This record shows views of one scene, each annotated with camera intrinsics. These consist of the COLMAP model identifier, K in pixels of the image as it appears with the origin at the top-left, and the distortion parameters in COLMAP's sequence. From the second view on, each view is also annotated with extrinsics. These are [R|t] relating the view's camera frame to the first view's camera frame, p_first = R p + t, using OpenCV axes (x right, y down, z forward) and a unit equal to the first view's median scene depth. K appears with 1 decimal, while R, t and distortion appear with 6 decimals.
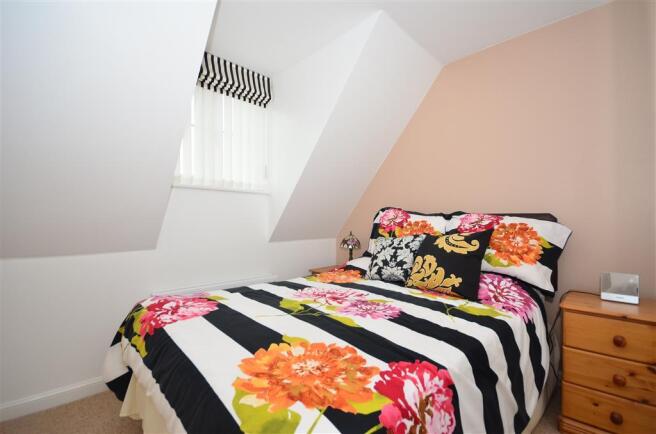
lens RADIAL K [[296.9, 0, 326.2], [0, 296.9, 217.8], [0, 0, 1]] dist [0.002238, -0.004472]
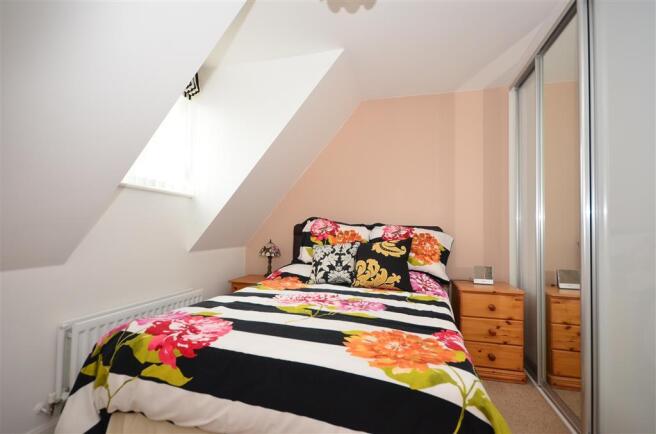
lens RADIAL K [[311.4, 0, 327.2], [0, 311.4, 218.7], [0, 0, 1]] dist [0.006348, 0.000253]
pose [[0.863826, 0.030025, 0.502894, -0.515372], [-0.021348, 0.999507, -0.023006, -0.006823], [-0.503337, 0.009137, 0.864042, -0.014245]]
